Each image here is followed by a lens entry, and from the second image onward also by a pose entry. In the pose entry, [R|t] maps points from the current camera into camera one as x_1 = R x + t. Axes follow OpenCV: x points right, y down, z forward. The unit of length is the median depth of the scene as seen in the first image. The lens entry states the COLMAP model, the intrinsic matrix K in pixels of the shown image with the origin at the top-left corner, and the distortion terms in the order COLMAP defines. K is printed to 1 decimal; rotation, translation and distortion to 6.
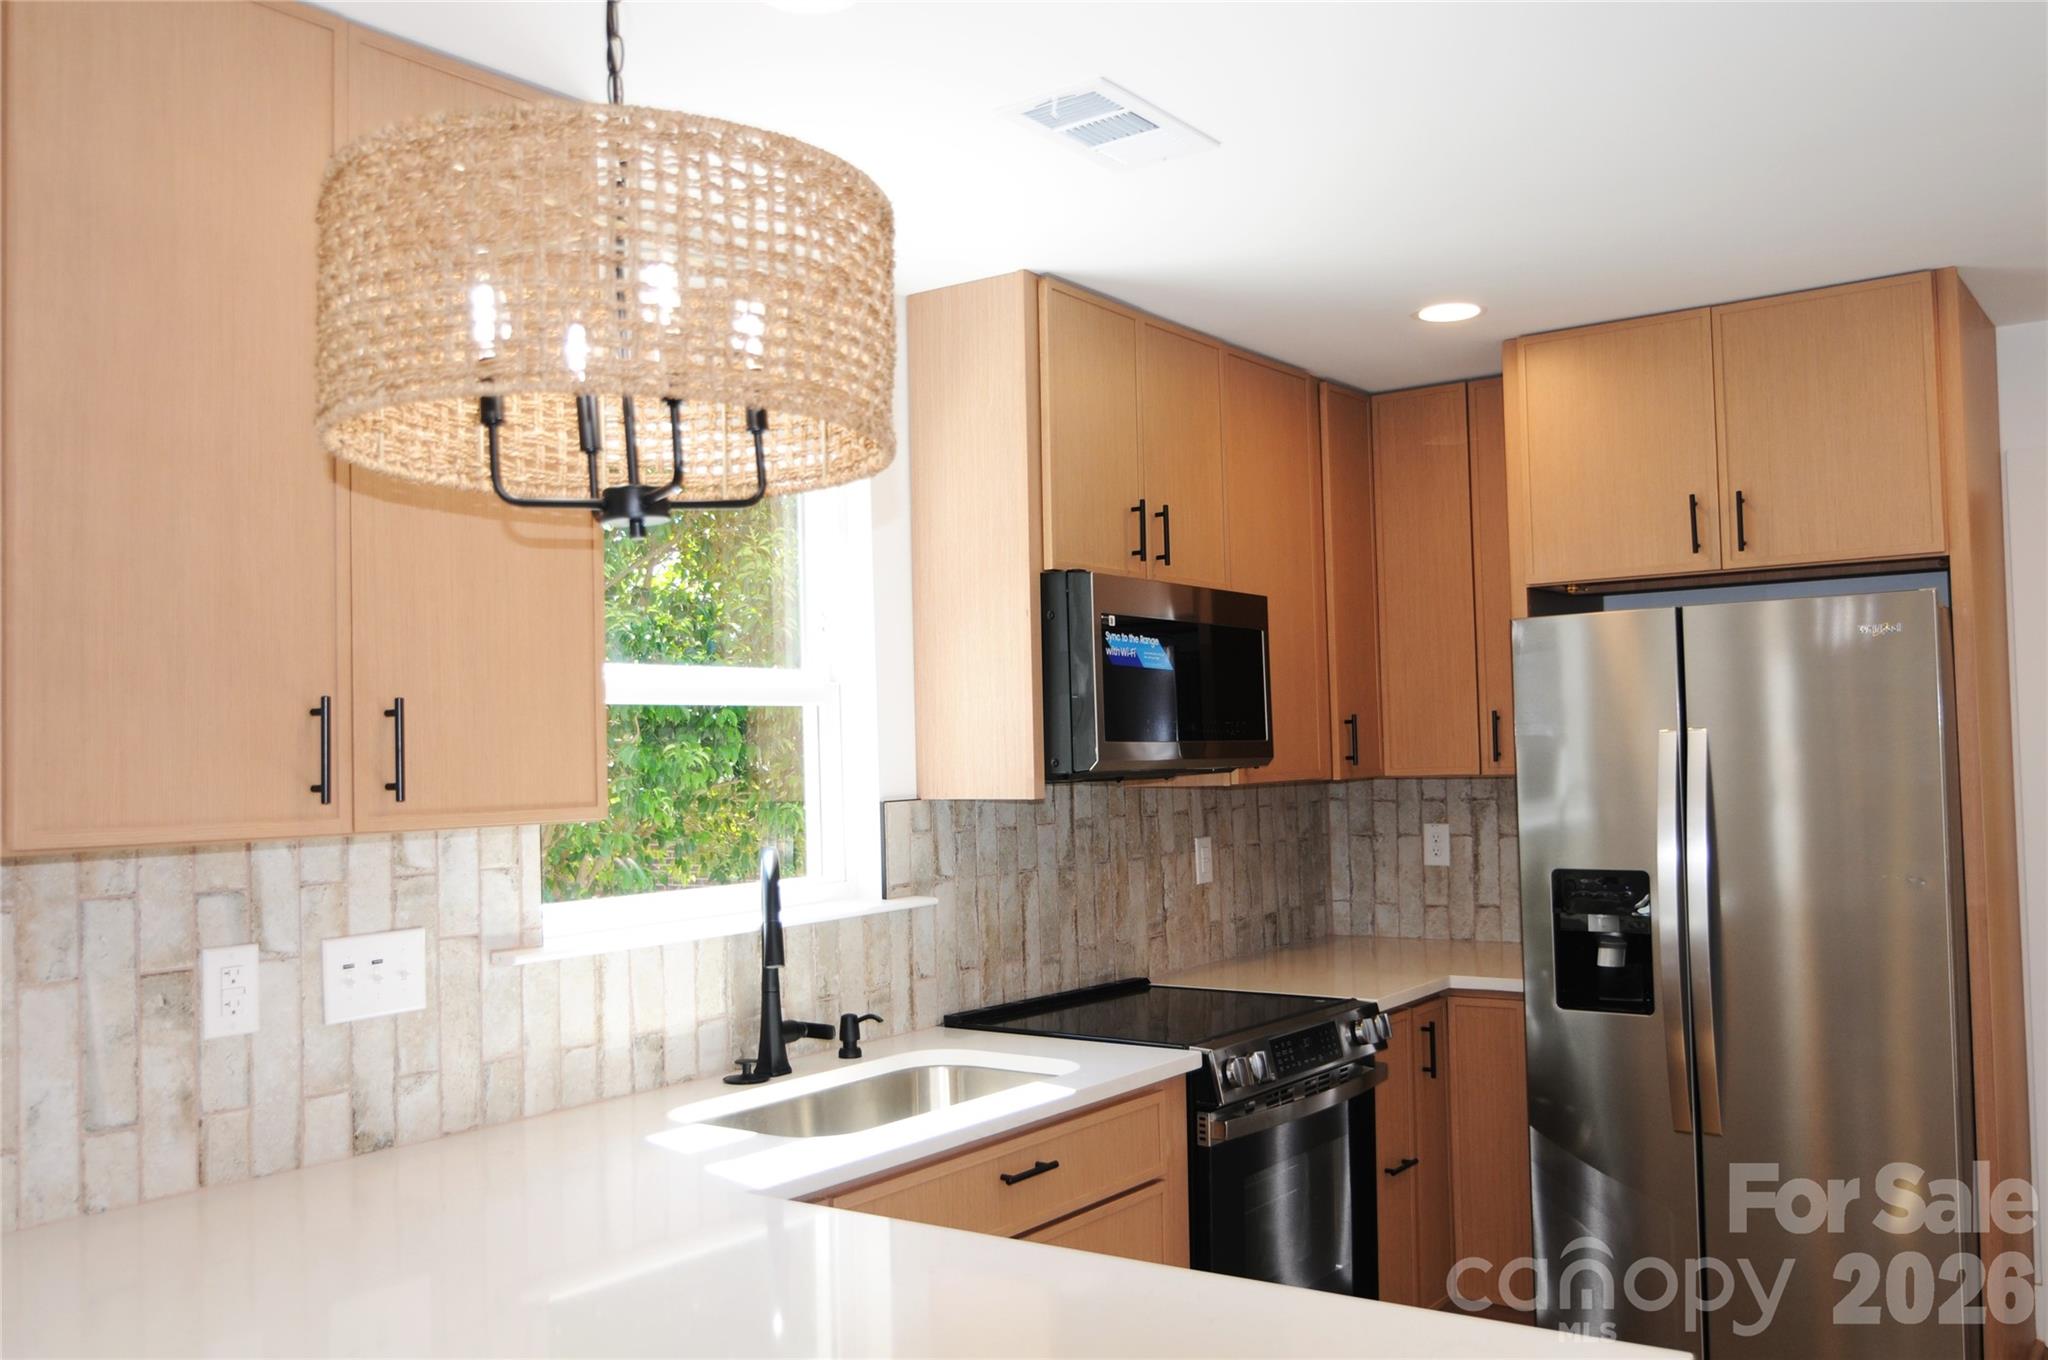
lens RADIAL K [[1639.0, 0, 1048.9], [0, 1639.0, 716.9], [0, 0, 1]] dist [0.000245, 0.002368]
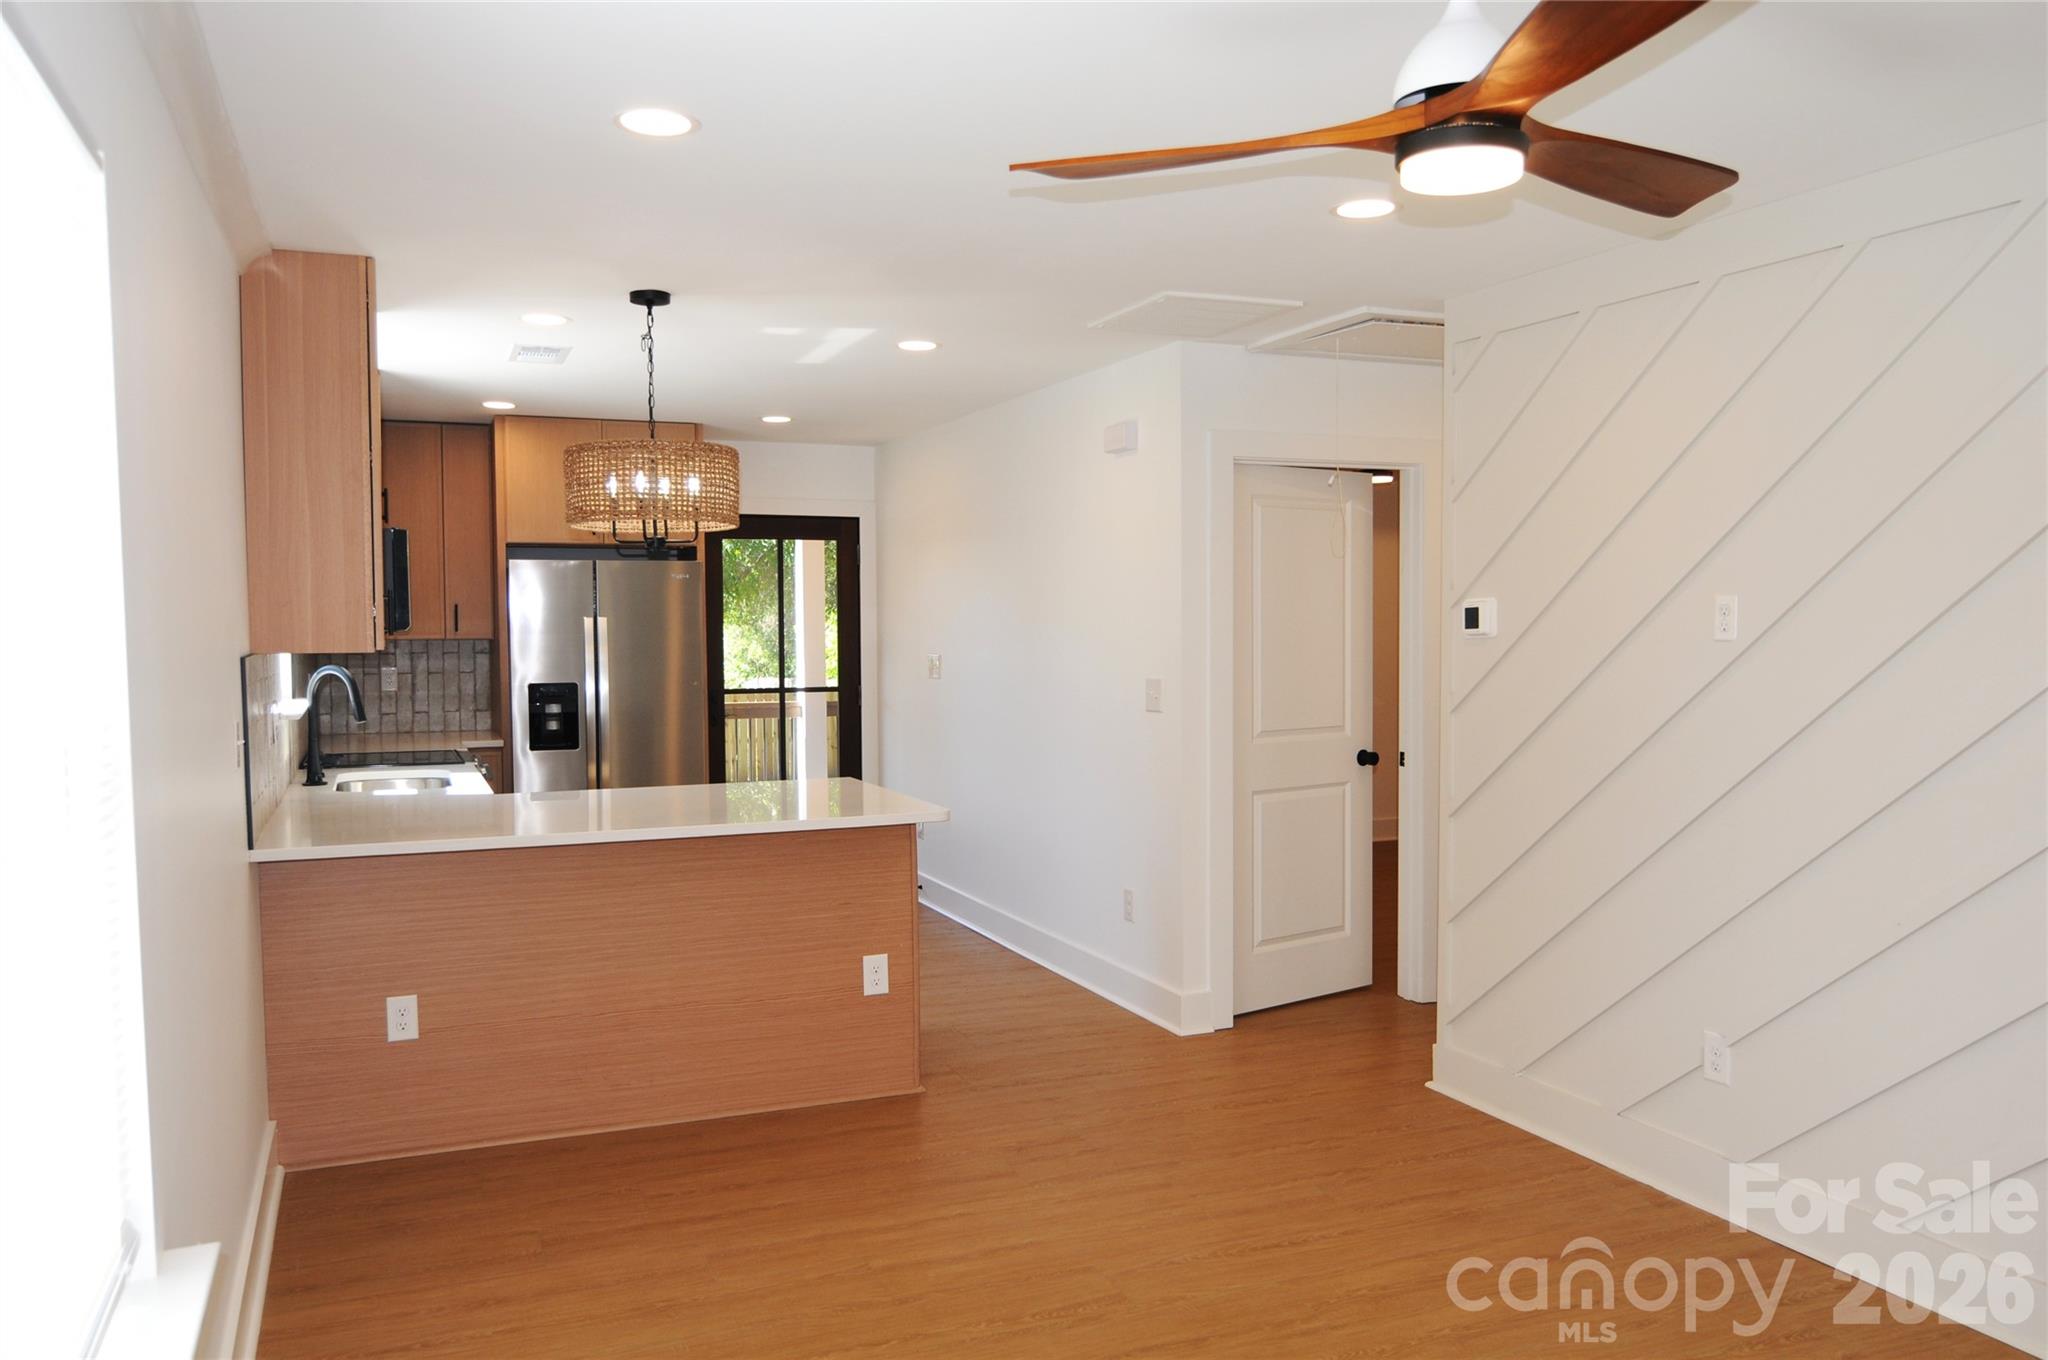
lens RADIAL K [[1600.2, 0, 1010.5], [0, 1600.2, 695.9], [0, 0, 1]] dist [-0.015545, 0.001211]
pose [[0.481789, -0.013619, 0.876181, -1.149889], [-0.035516, 0.998754, 0.035053, 0.016119], [-0.875567, -0.048007, 0.480705, -0.489745]]
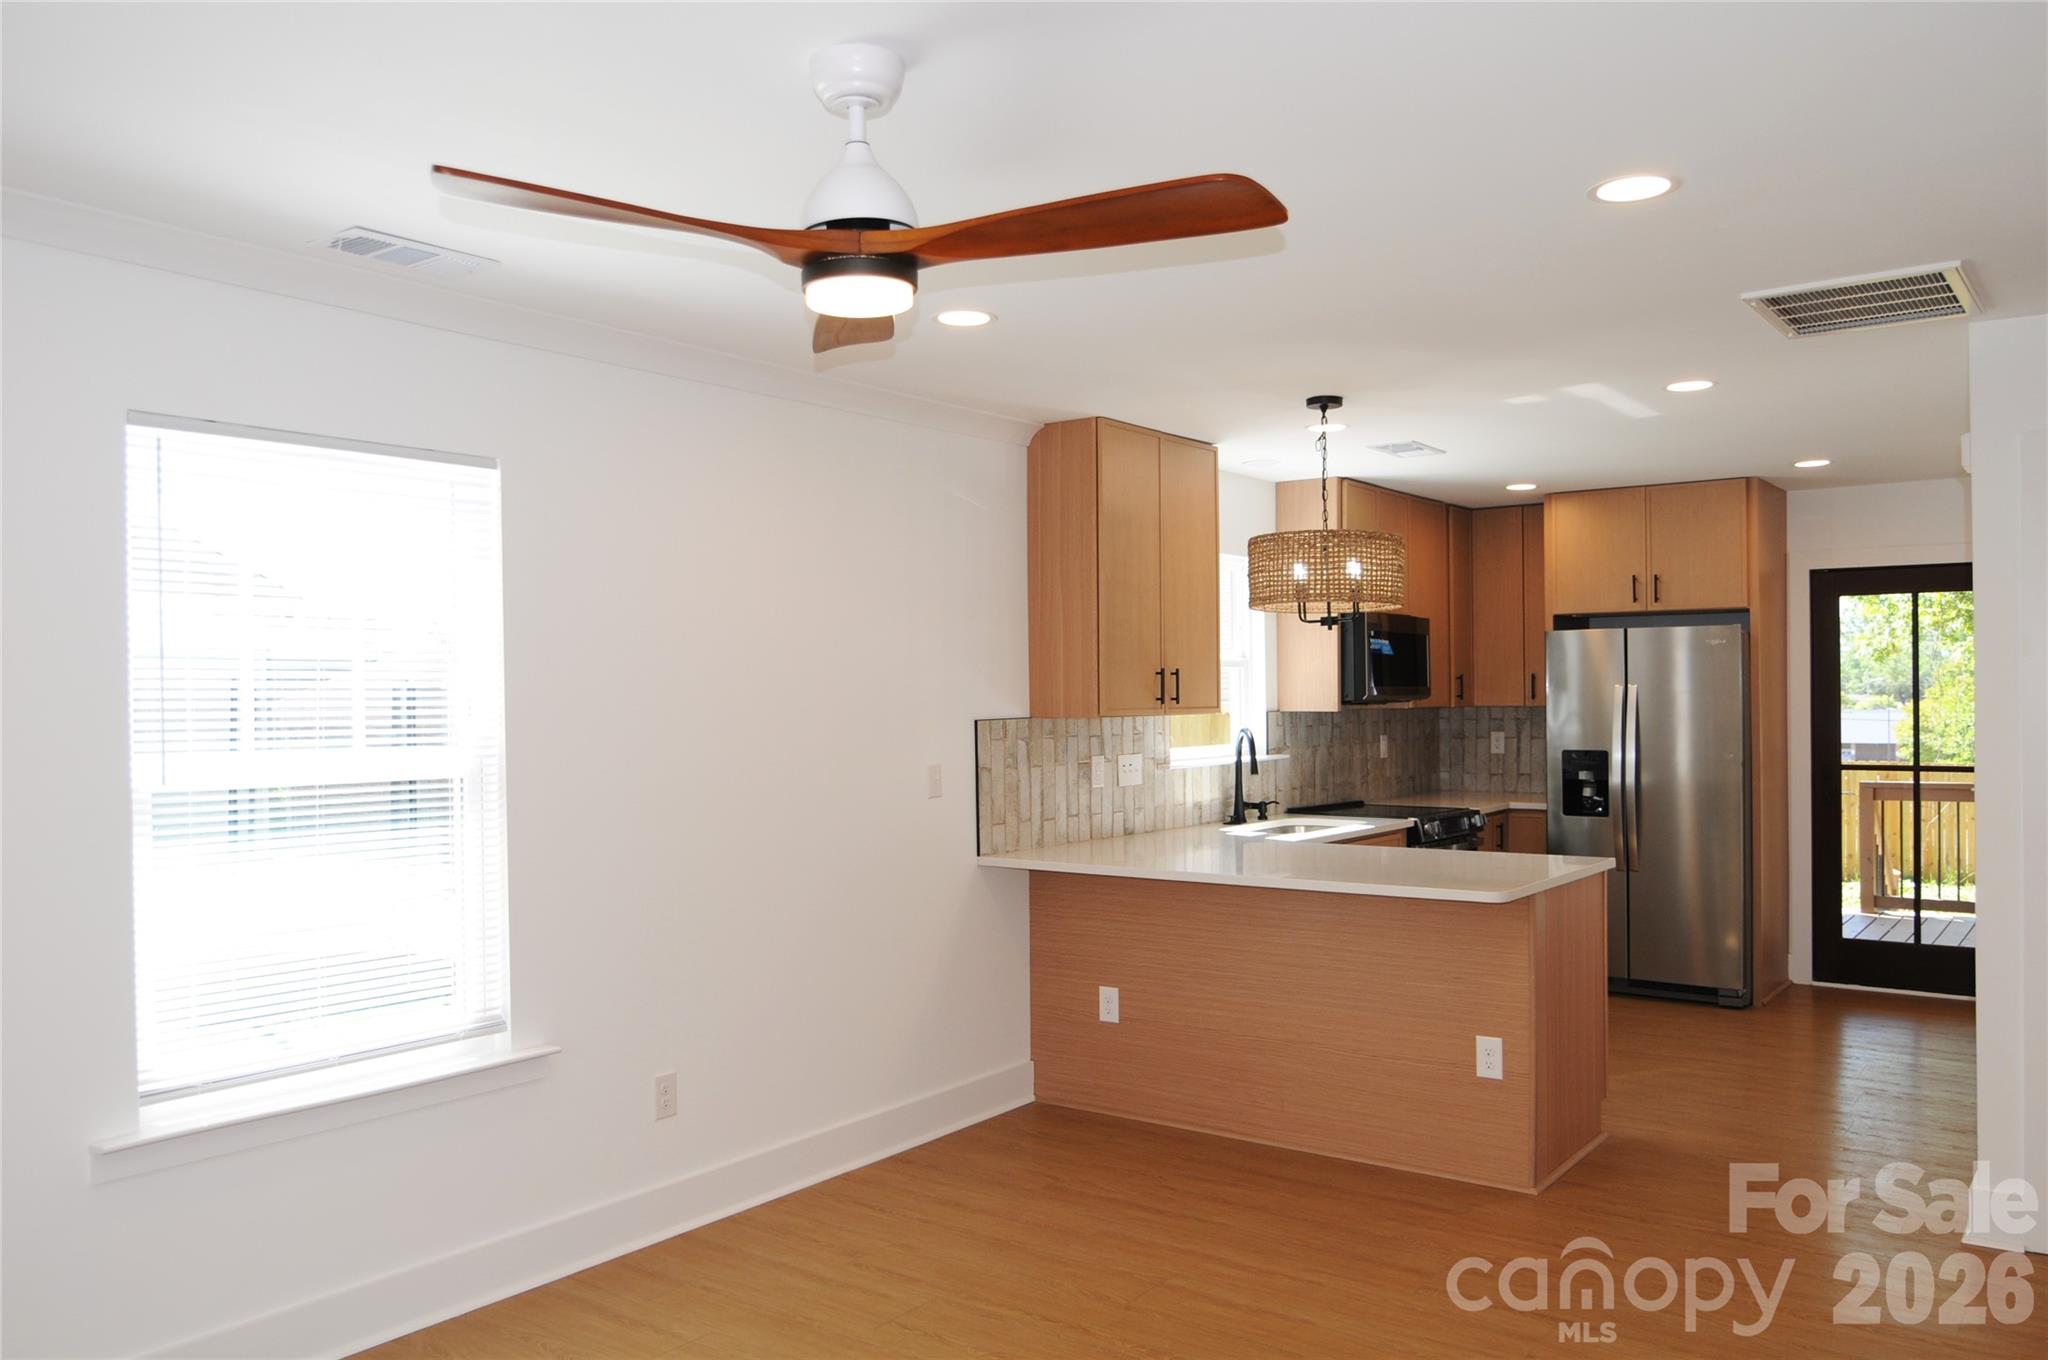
lens RADIAL K [[1600.2, 0, 1010.5], [0, 1600.2, 695.9], [0, 0, 1]] dist [-0.015545, 0.001211]
pose [[0.999743, 0.021201, -0.008052, -0.389983], [-0.020958, 0.999355, 0.029169, -0.023185], [0.008665, -0.028993, 0.999542, -1.065741]]
